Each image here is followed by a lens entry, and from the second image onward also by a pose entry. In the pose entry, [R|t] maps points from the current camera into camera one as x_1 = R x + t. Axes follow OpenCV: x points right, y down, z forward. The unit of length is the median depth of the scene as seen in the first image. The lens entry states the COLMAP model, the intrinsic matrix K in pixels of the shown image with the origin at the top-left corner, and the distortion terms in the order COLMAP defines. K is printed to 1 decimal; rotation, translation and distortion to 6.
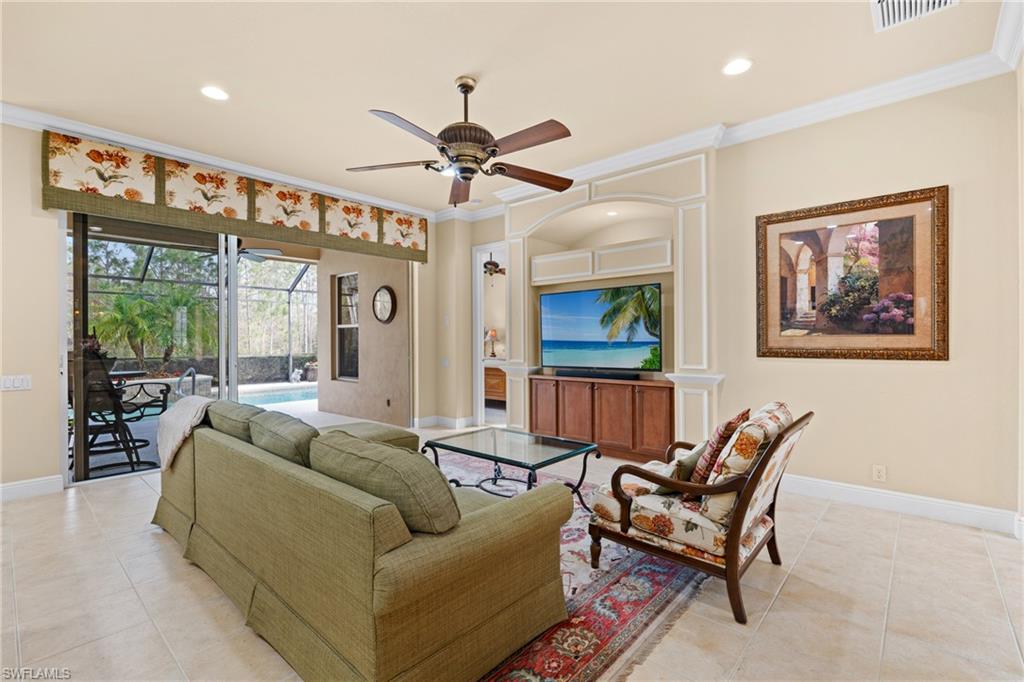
lens RADIAL K [[465.7, 0, 509.1], [0, 465.7, 341.0], [0, 0, 1]] dist [-0.001083, 0.000462]
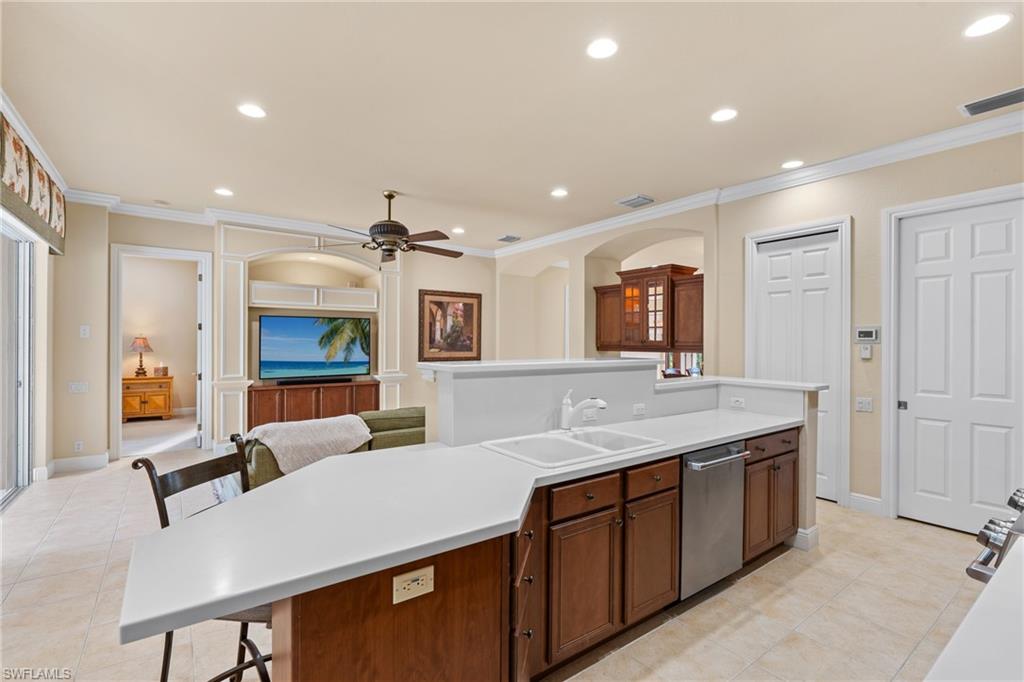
lens RADIAL K [[465.7, 0, 509.1], [0, 465.7, 341.0], [0, 0, 1]] dist [-0.001083, 0.000462]
pose [[0.211495, 0.007352, 0.977351, -1.361313], [-0.002077, 0.999973, -0.007073, -0.046095], [-0.977377, -0.000534, 0.211504, 0.256111]]
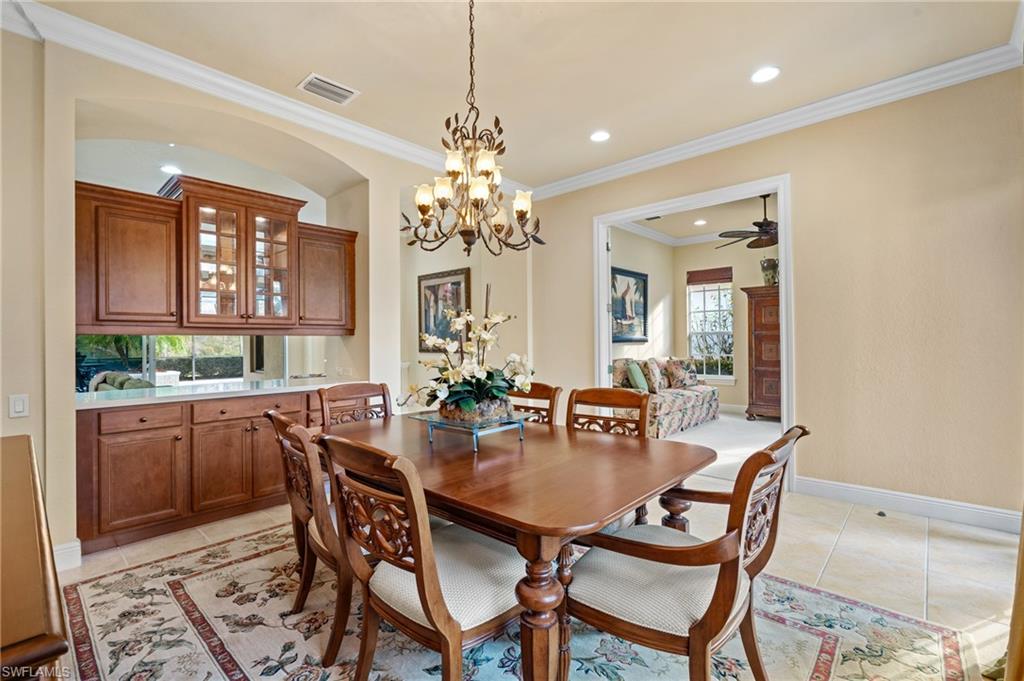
lens RADIAL K [[473.3, 0, 511.2], [0, 473.3, 335.2], [0, 0, 1]] dist [-0.002381, -0.000153]
pose [[0.999383, -0.005840, -0.034646, 1.039001], [0.005364, 0.999890, -0.013801, -0.007377], [0.034723, 0.013606, 0.999304, -0.912941]]
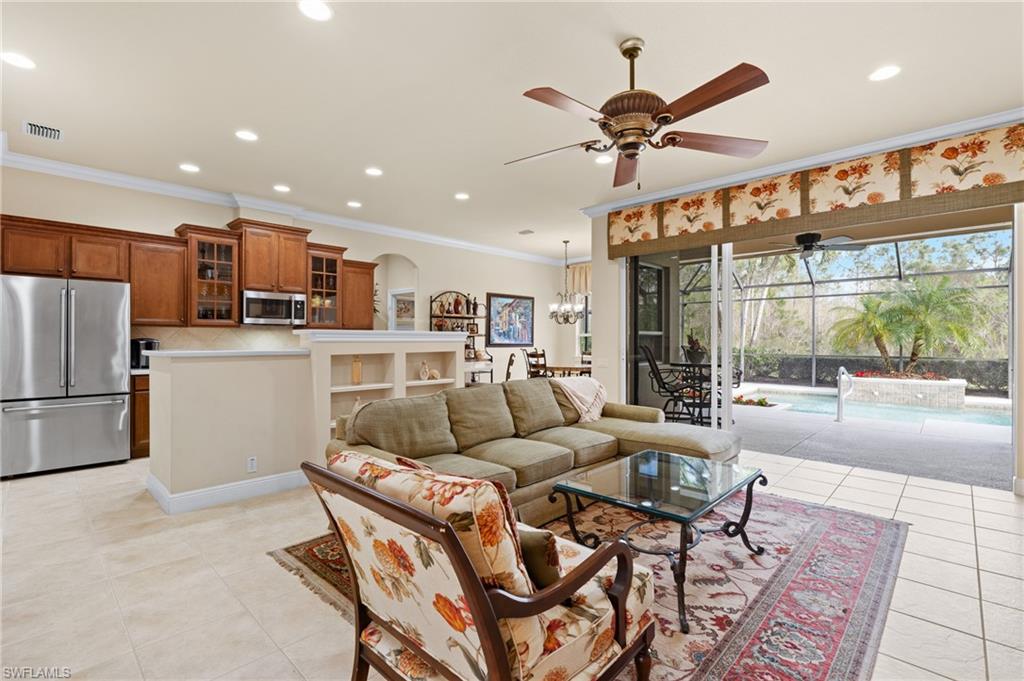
lens RADIAL K [[465.6, 0, 512.0], [0, 465.6, 340.5], [0, 0, 1]] dist [-0.014863, 0.000892]
pose [[-0.033130, 0.004156, -0.999442, 0.706181], [-0.008169, 0.999957, 0.004429, 0.001454], [0.999418, 0.008311, -0.033095, 0.727331]]
